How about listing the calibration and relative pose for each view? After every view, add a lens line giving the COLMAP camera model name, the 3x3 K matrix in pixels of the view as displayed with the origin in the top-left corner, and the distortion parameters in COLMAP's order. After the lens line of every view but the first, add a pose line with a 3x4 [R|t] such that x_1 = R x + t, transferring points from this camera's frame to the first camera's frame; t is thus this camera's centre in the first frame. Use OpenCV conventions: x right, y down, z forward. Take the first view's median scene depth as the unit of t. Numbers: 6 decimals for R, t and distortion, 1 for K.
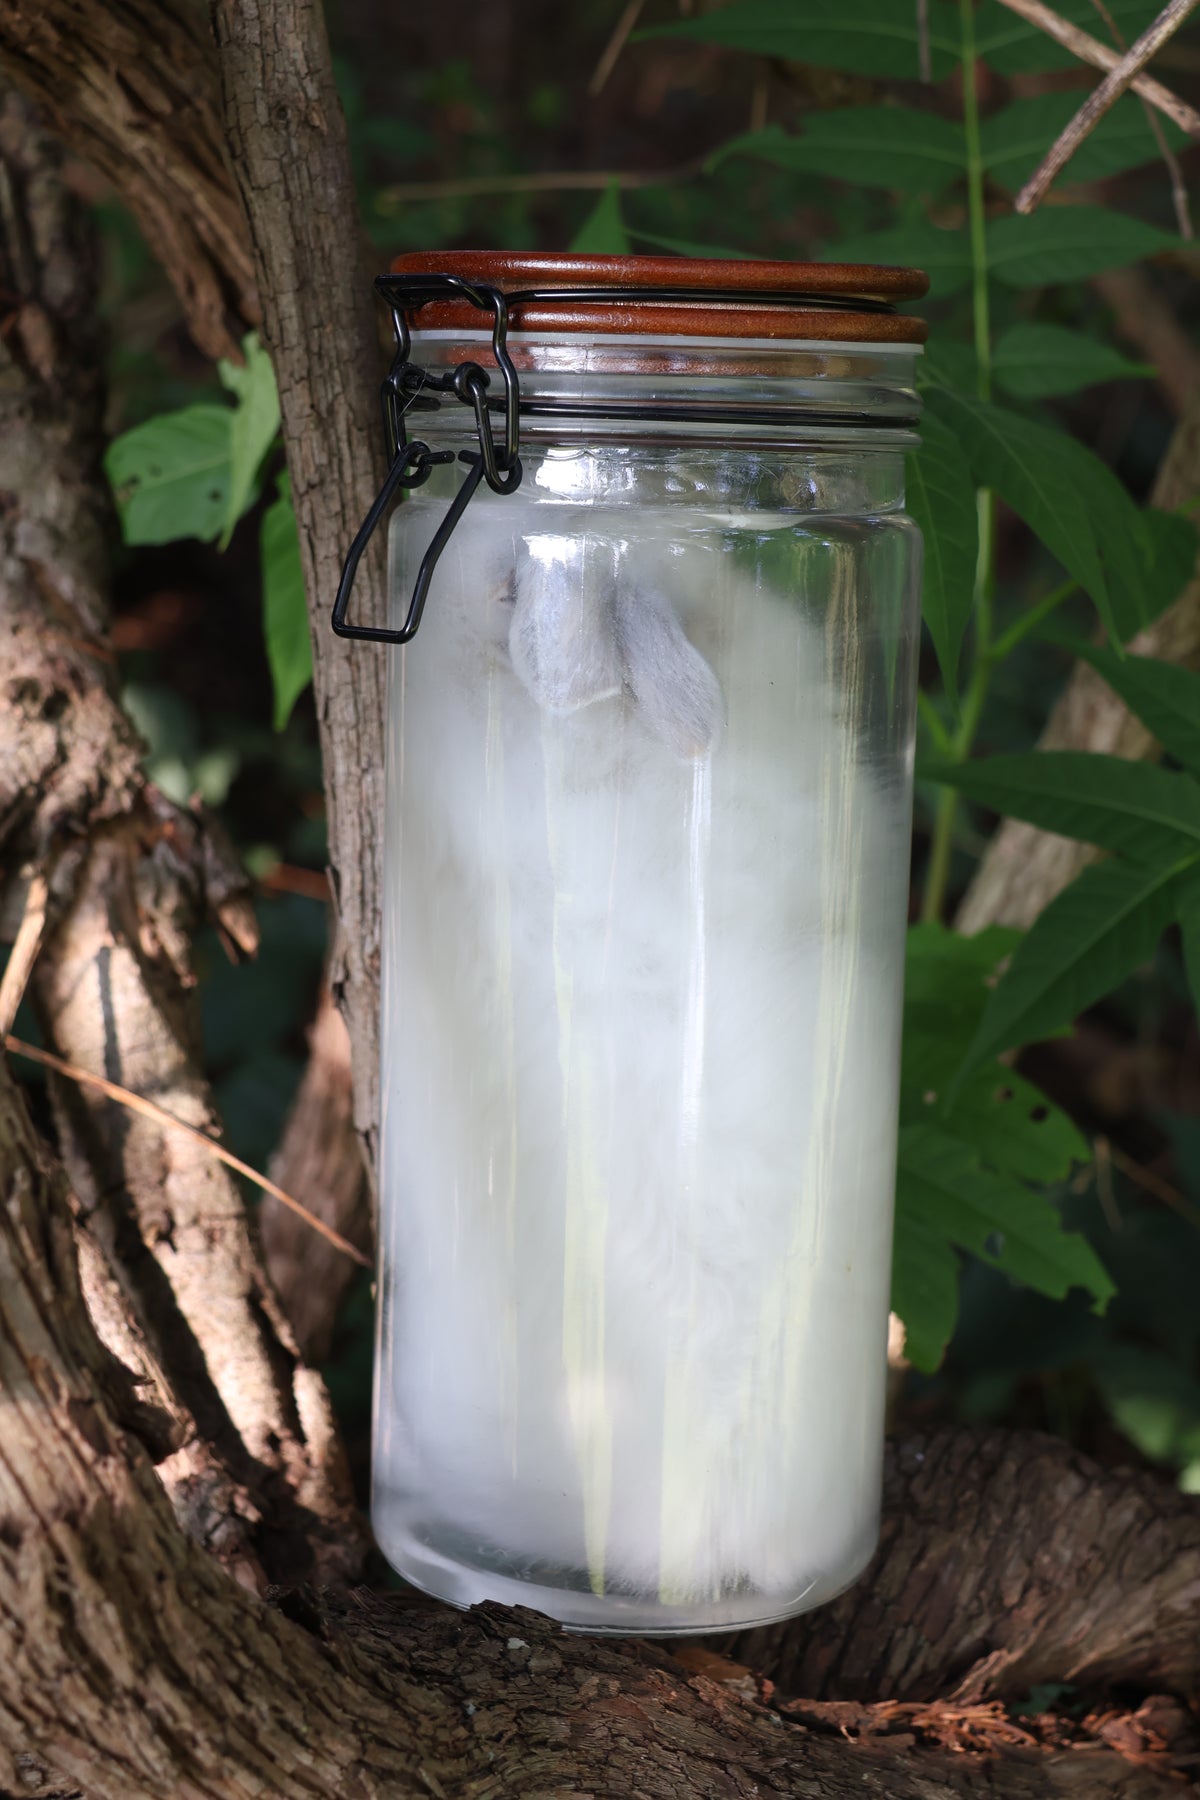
lens RADIAL K [[3071.9, 0, 603.3], [0, 3071.9, 926.7], [0, 0, 1]] dist [0.173983, 0.201624]
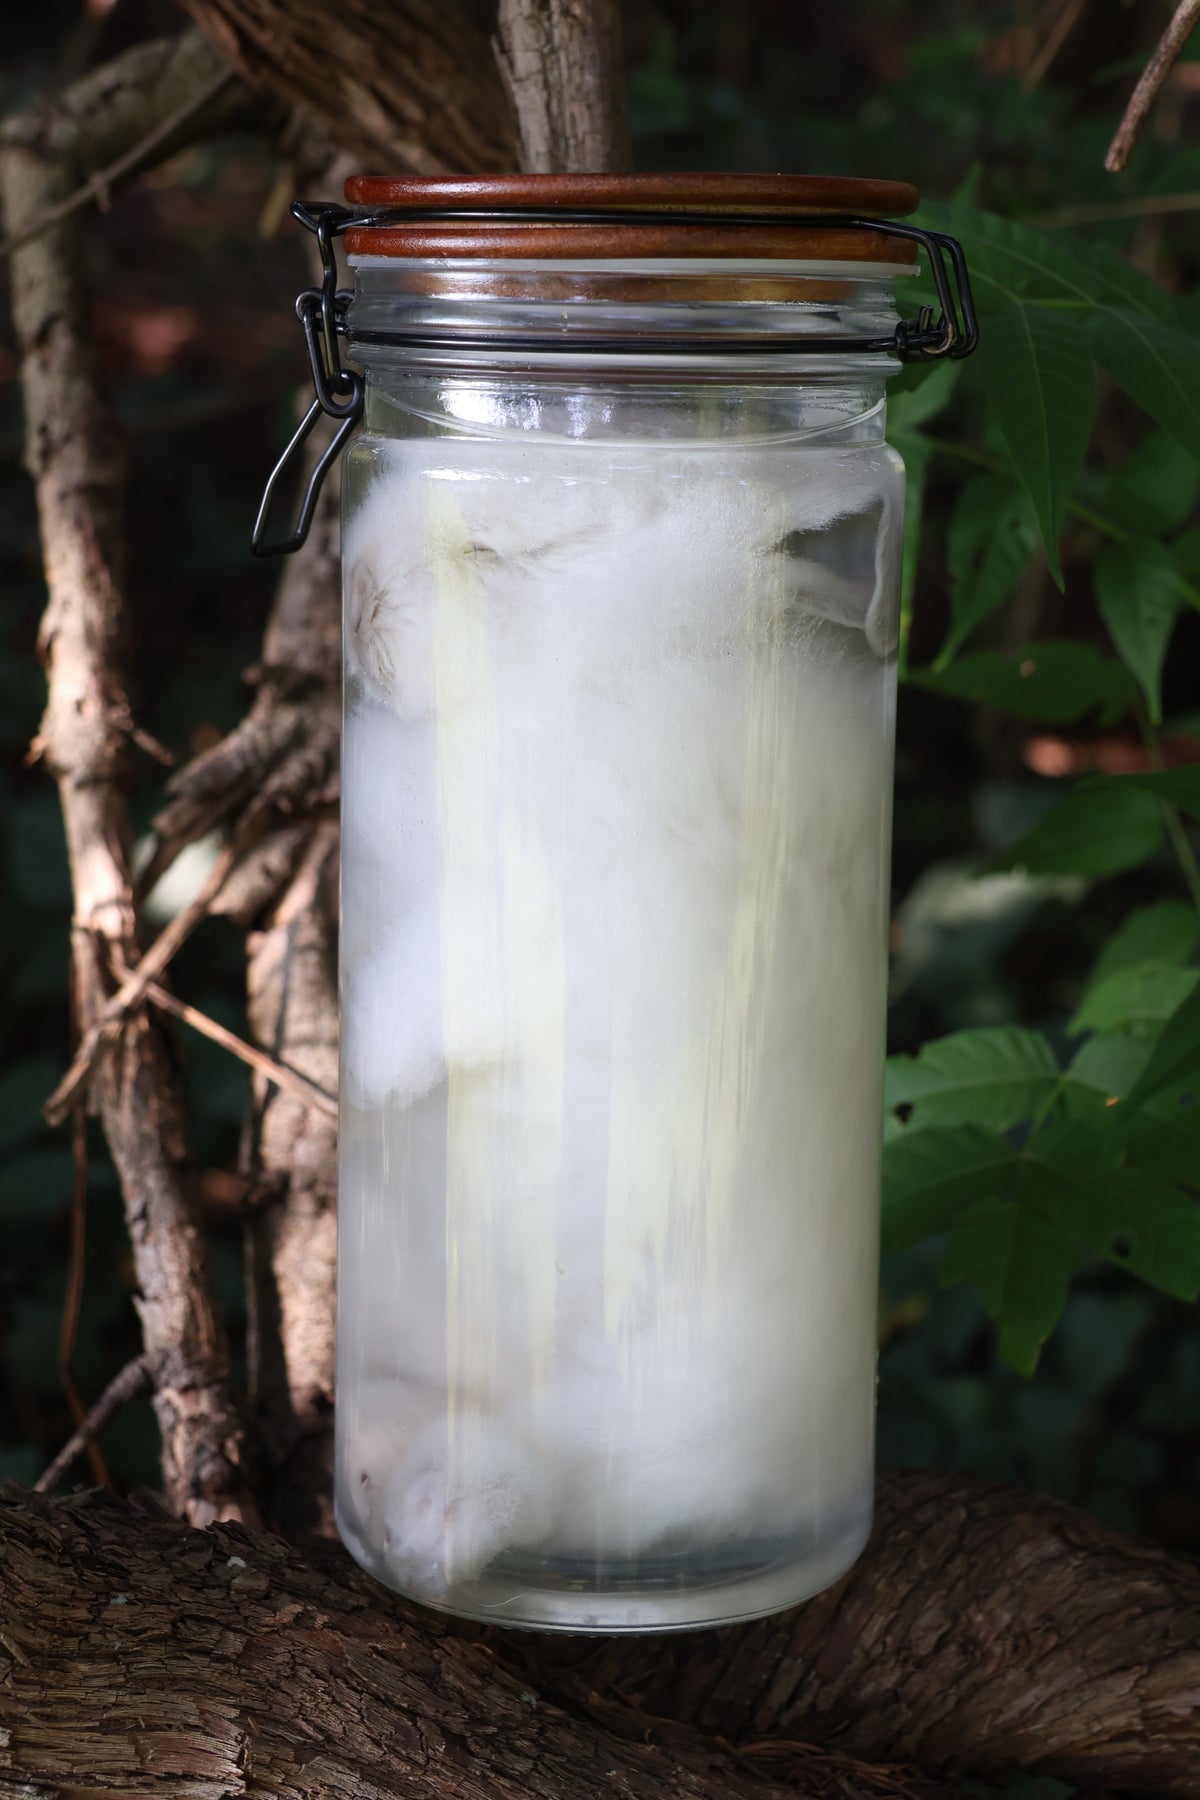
lens RADIAL K [[3406.2, 0, 600.0], [0, 3406.2, 900.0], [0, 0, 1]] dist [0.234701, 0.207629]
pose [[0.897136, 0.052926, -0.438573, 0.489453], [-0.083228, 0.995268, -0.050143, 0.055311], [0.433844, 0.081487, 0.897295, 0.024753]]
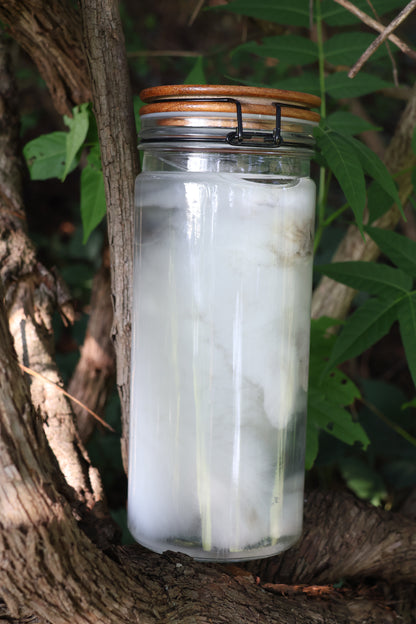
lens RADIAL K [[1064.9, 0, 209.1], [0, 1064.9, 321.3], [0, 0, 1]] dist [0.173983, 0.201624]
pose [[0.997412, 0.022496, 0.068283, -0.064961], [-0.023654, 0.999589, 0.016197, -0.014013], [-0.067890, -0.017770, 0.997535, -0.008101]]
